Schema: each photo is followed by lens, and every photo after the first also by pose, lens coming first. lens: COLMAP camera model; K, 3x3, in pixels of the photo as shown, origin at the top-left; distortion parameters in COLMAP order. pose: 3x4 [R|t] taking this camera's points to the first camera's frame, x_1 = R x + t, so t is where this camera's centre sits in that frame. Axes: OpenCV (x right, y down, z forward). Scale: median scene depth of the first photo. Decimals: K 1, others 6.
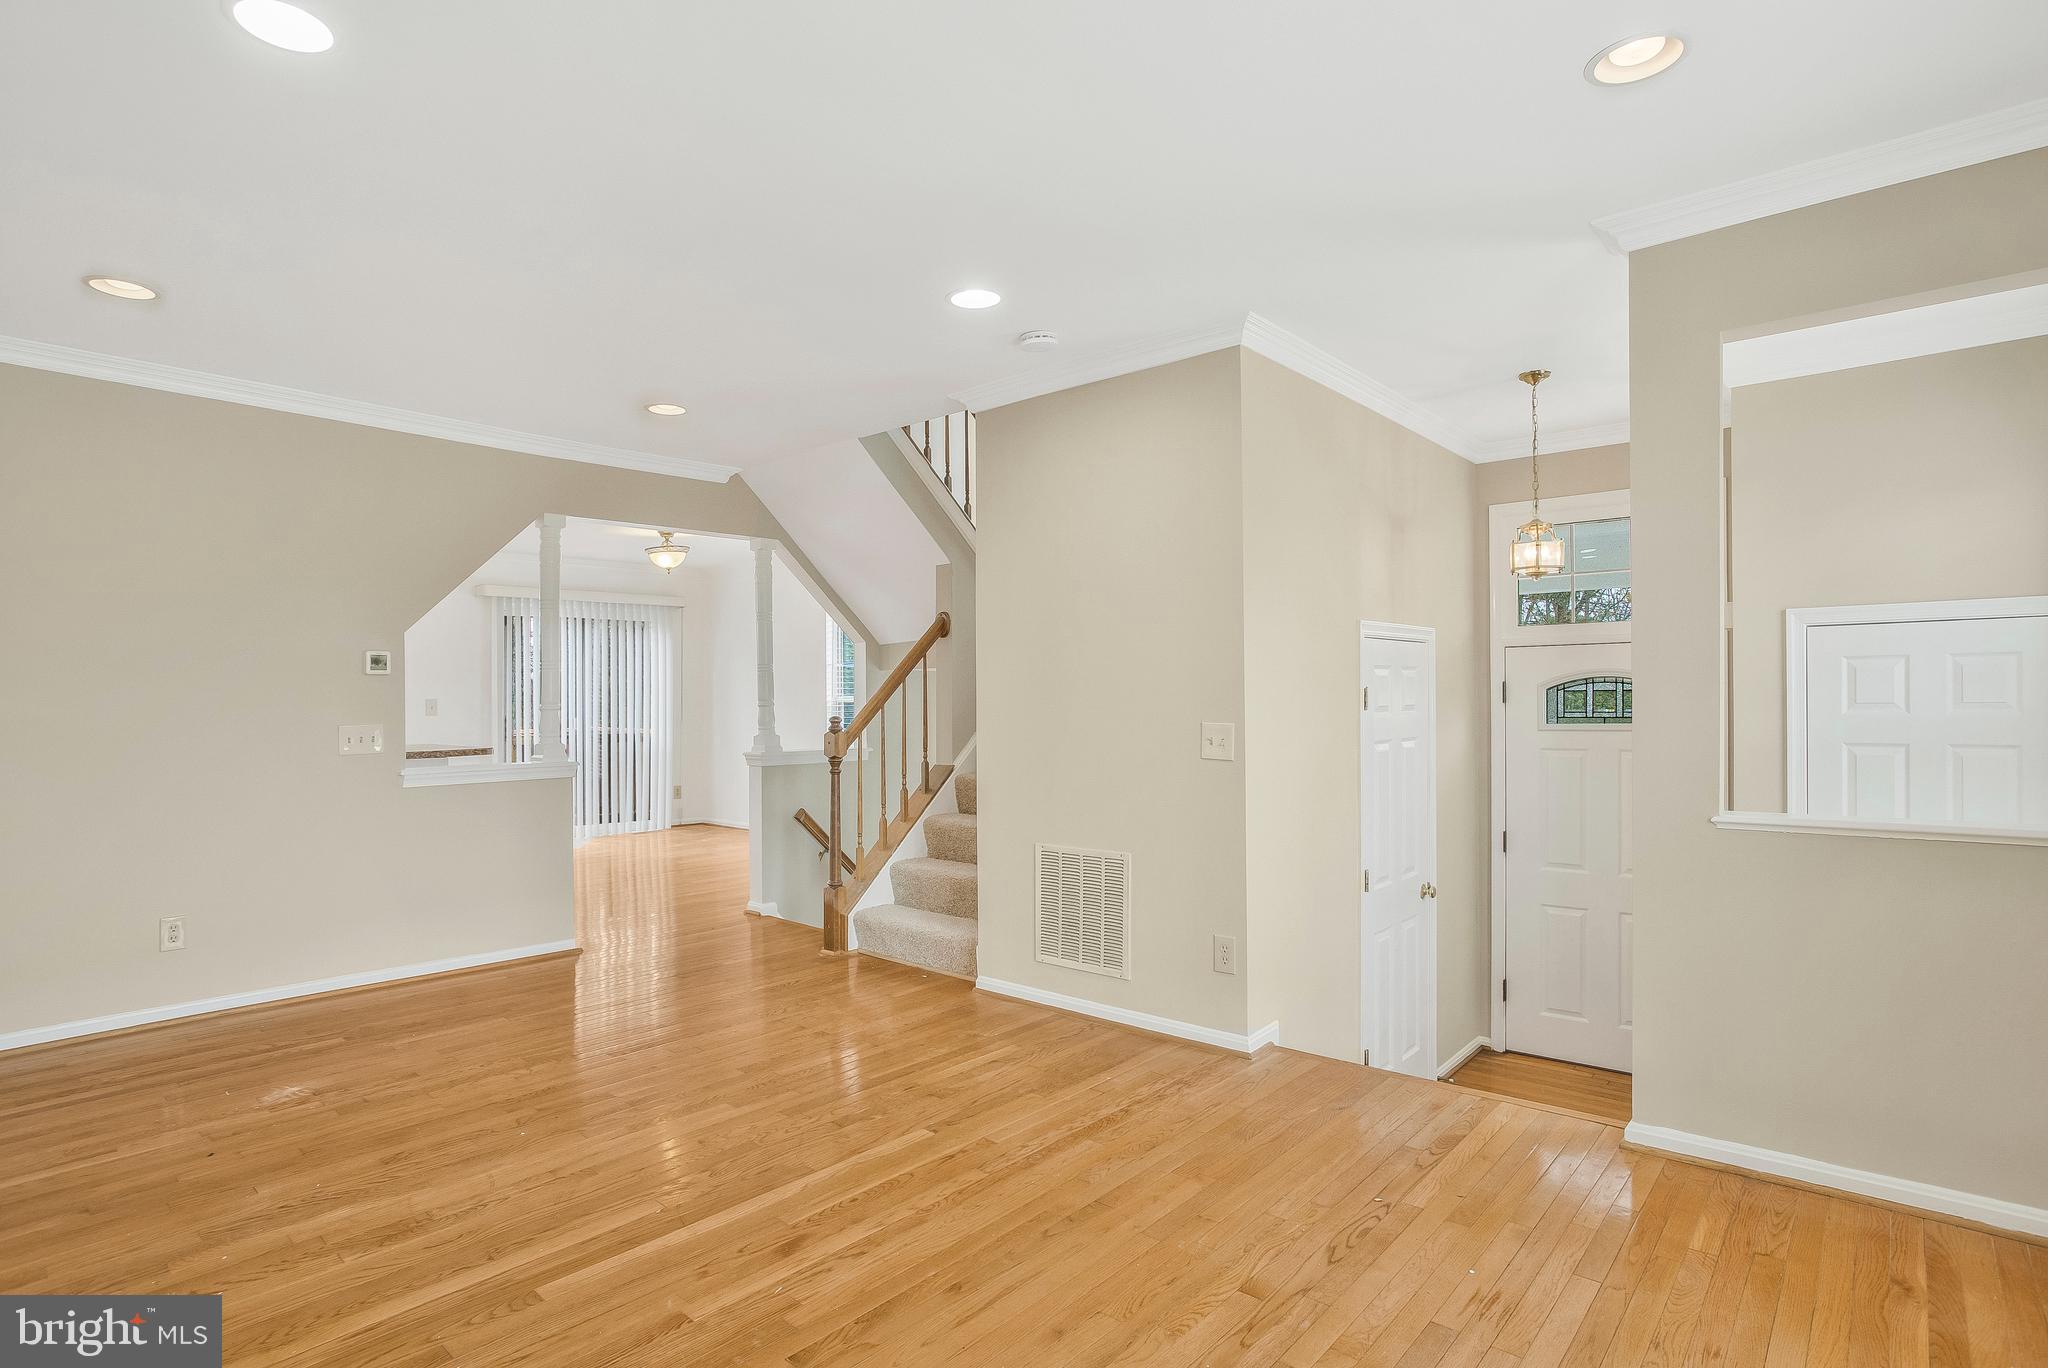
lens RADIAL K [[1019.9, 0, 1038.7], [0, 1019.9, 695.2], [0, 0, 1]] dist [-0.004409, 0.000322]
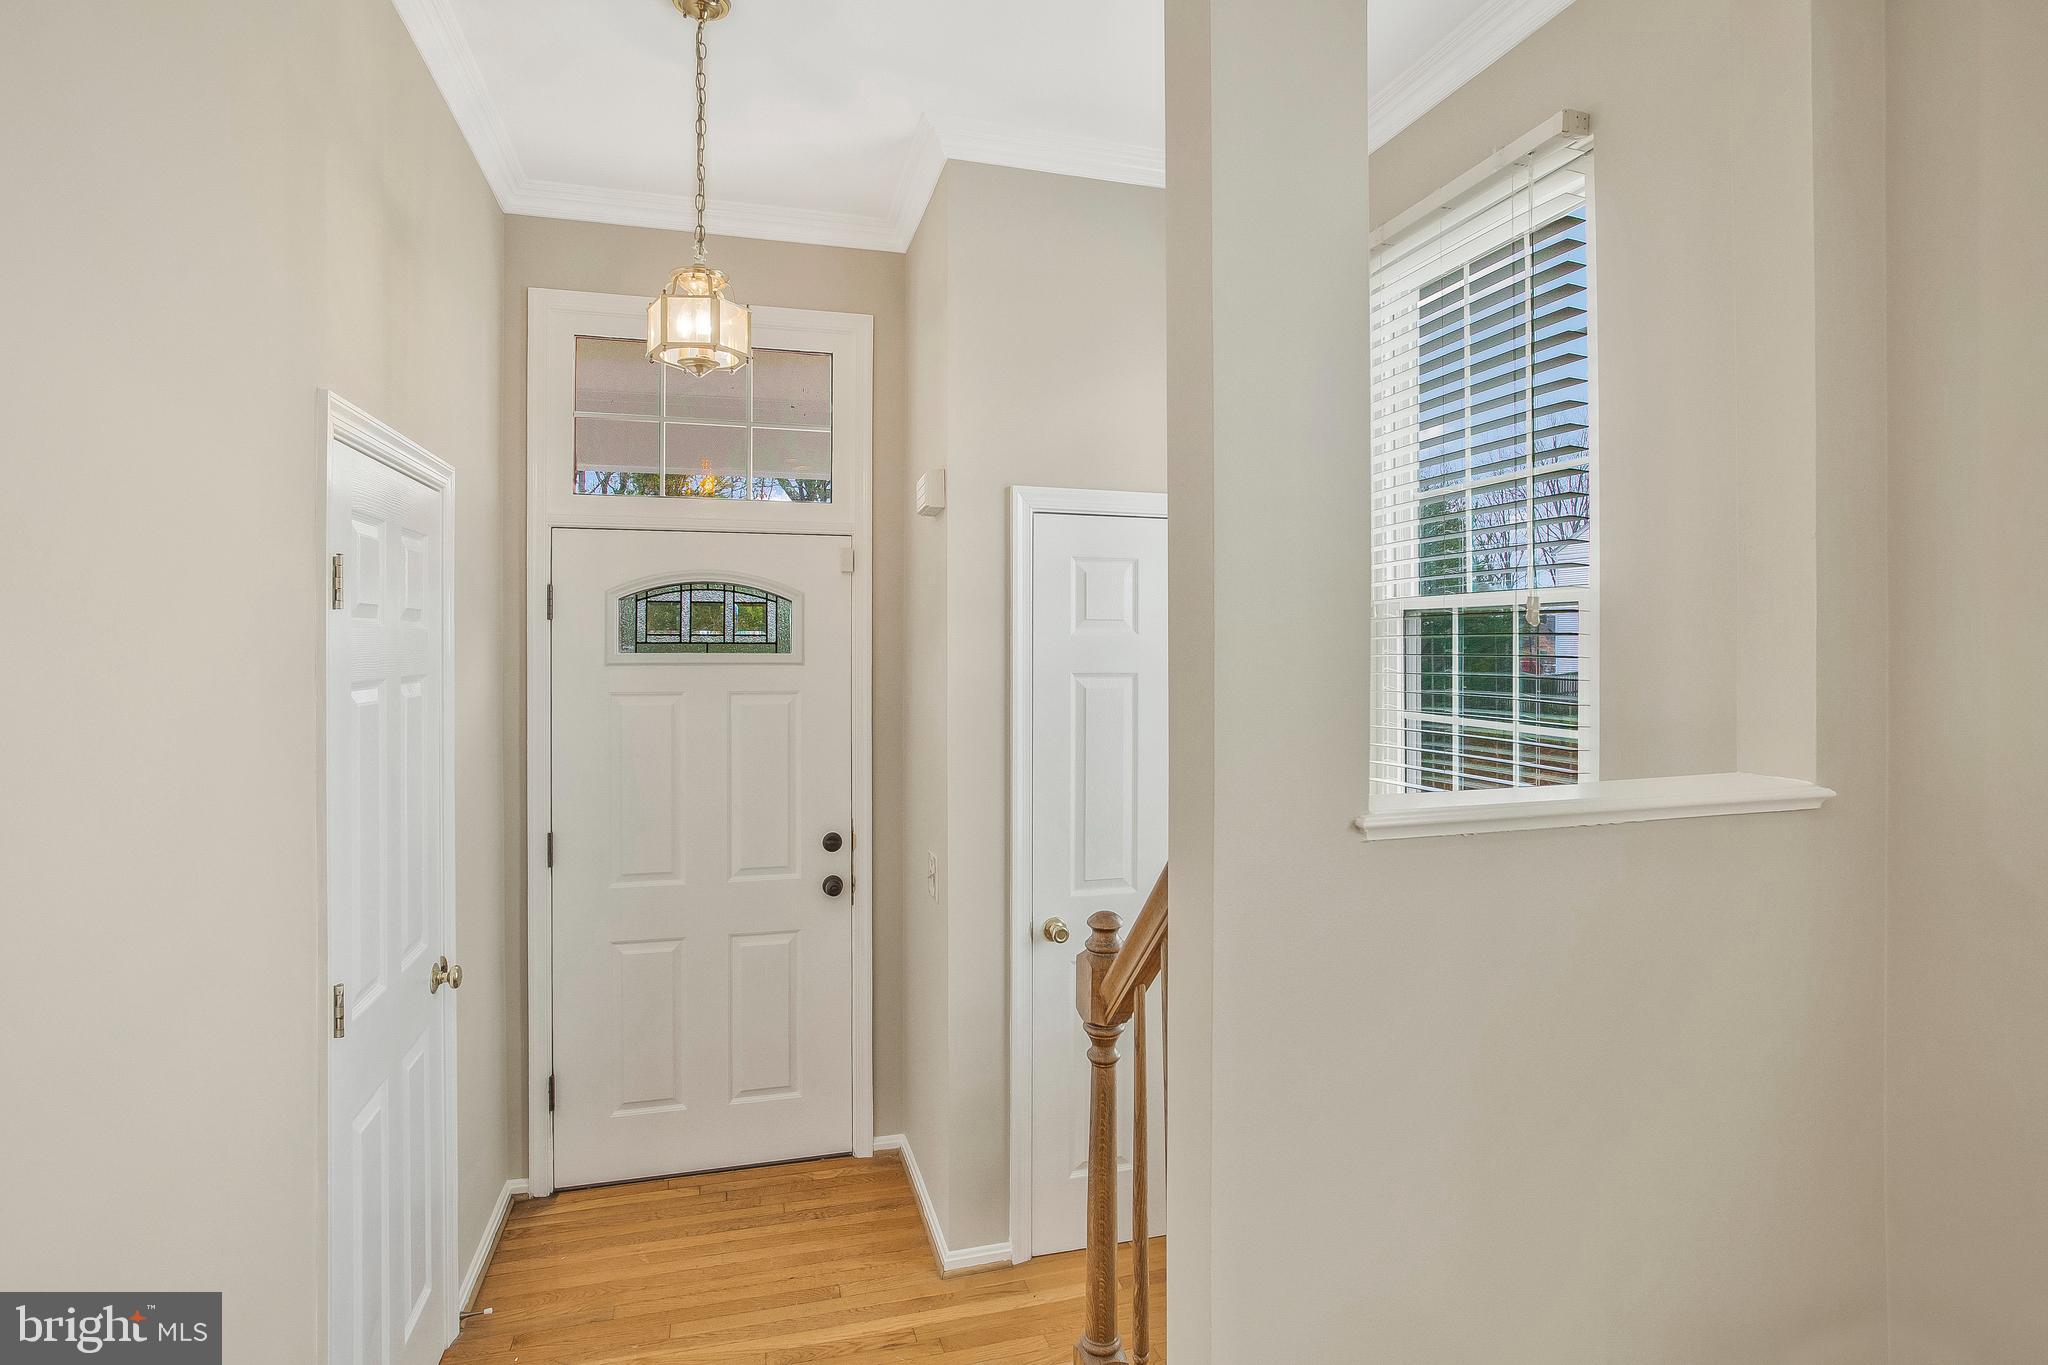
lens RADIAL K [[1032.2, 0, 1028.5], [0, 1032.2, 665.8], [0, 0, 1]] dist [-0.028601, -0.000061]
pose [[0.538239, -0.000710, 0.842792, 0.101387], [-0.017703, 0.999769, 0.012149, 0.023793], [-0.842607, -0.021459, 0.538102, 0.450454]]
